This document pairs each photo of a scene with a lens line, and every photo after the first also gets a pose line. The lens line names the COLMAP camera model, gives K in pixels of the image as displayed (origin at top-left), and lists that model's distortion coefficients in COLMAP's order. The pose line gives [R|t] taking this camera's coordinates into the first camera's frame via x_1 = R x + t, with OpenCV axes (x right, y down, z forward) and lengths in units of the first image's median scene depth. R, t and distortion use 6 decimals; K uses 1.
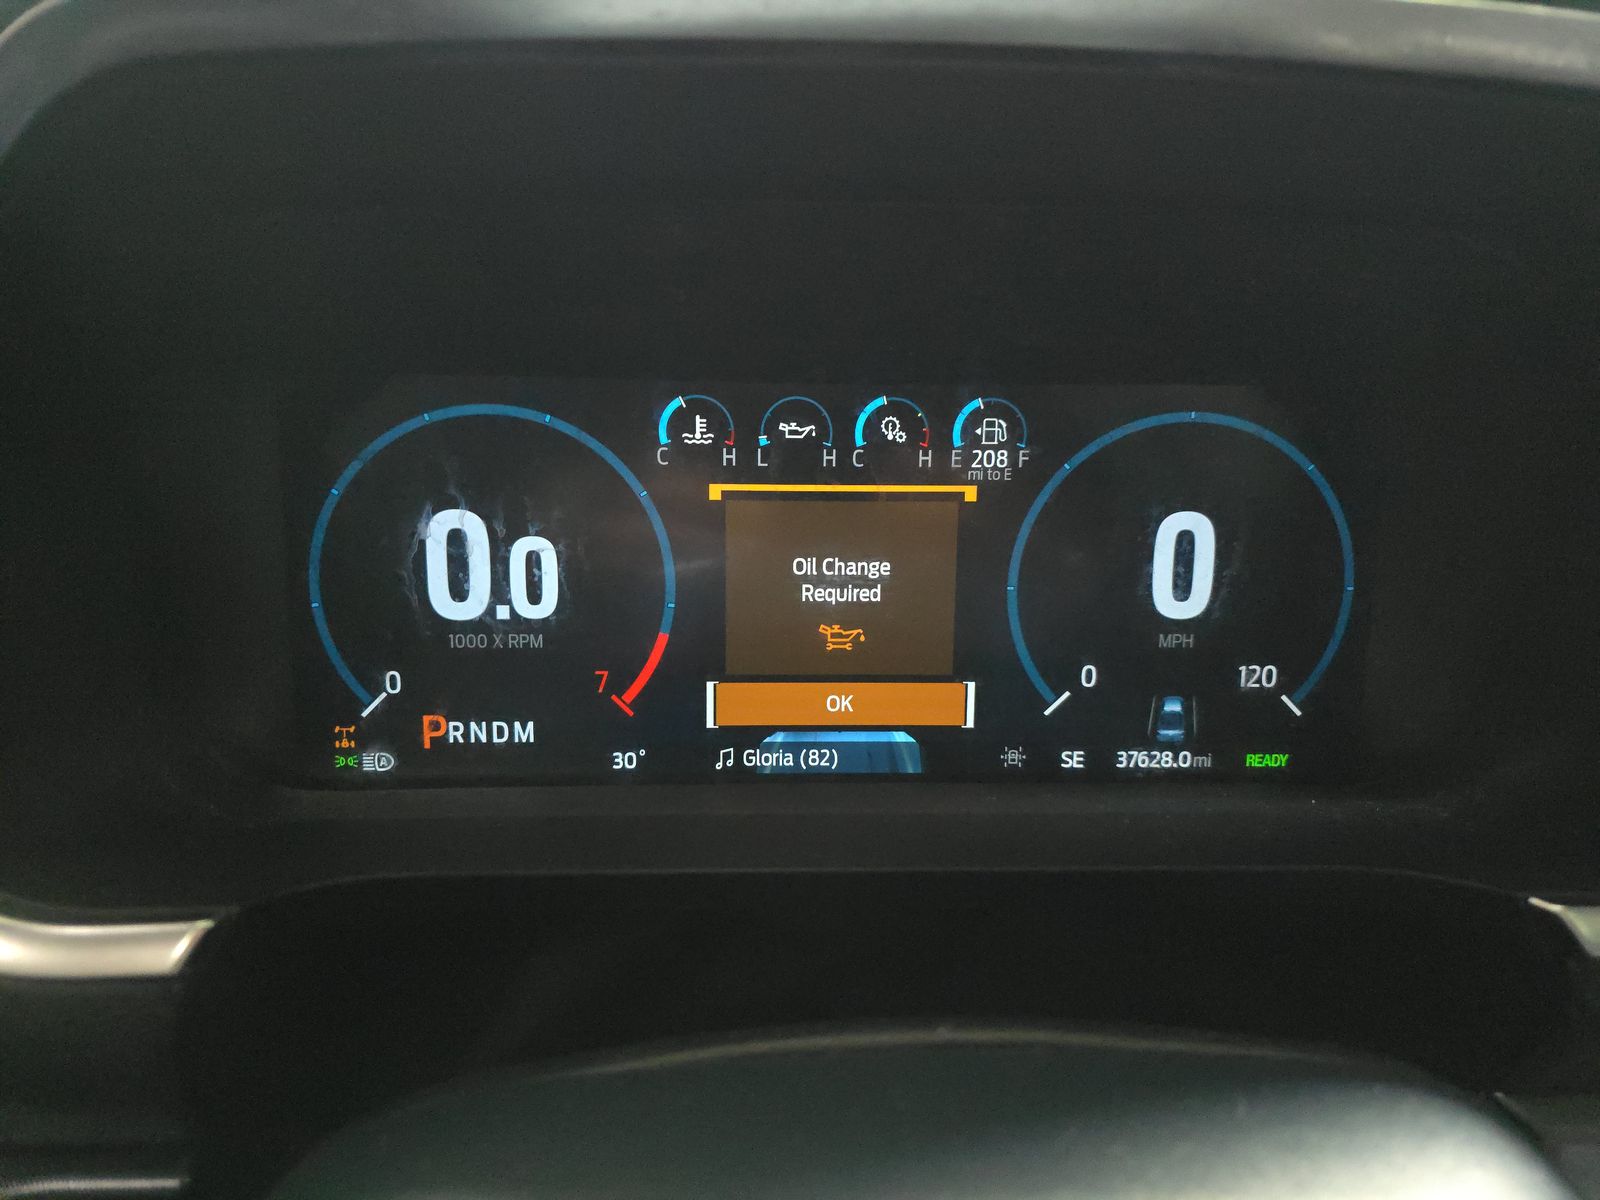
lens RADIAL K [[1066.1, 0, 805.1], [0, 1066.1, 593.7], [0, 0, 1]] dist [-0.005661, -0.003804]
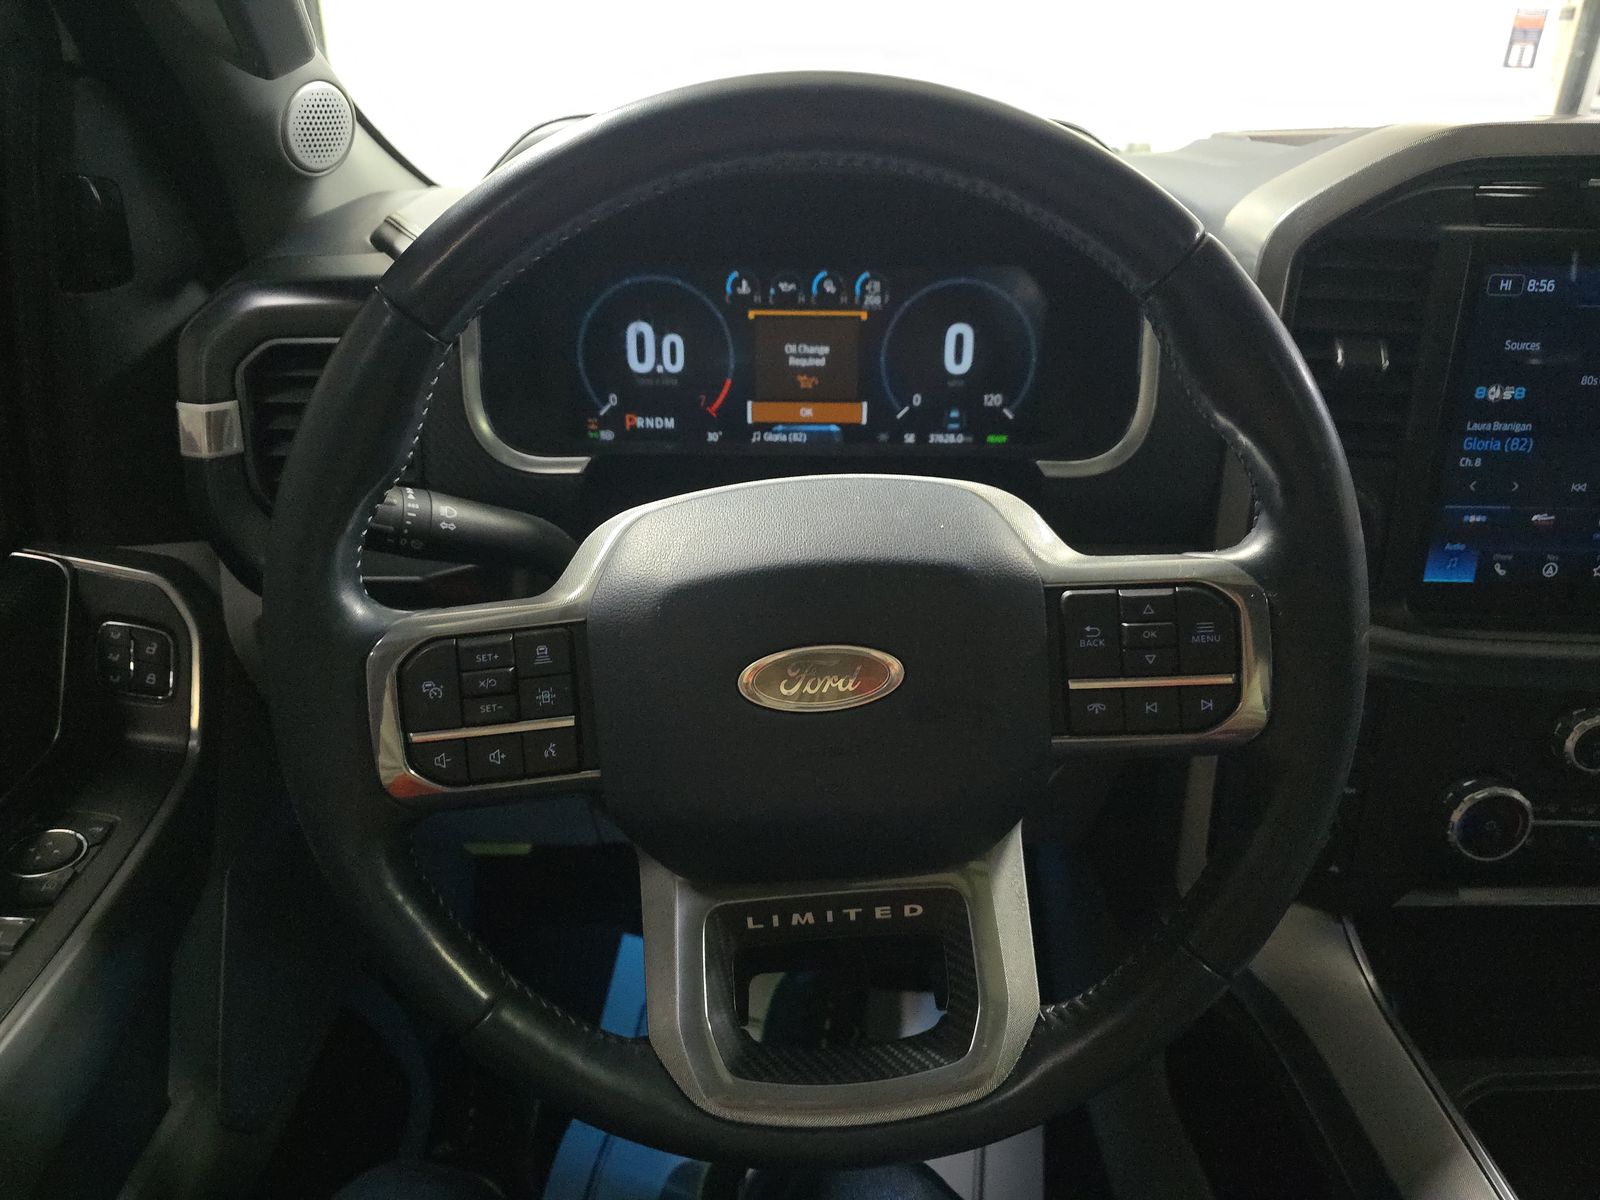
lens RADIAL K [[1066.1, 0, 789.7], [0, 1066.1, 605.4], [0, 0, 1]] dist [-0.005661, -0.003804]
pose [[0.998007, -0.019110, 0.060145, -0.149136], [0.012050, 0.993218, 0.115640, 0.253045], [-0.061947, -0.114685, 0.991469, -1.300408]]
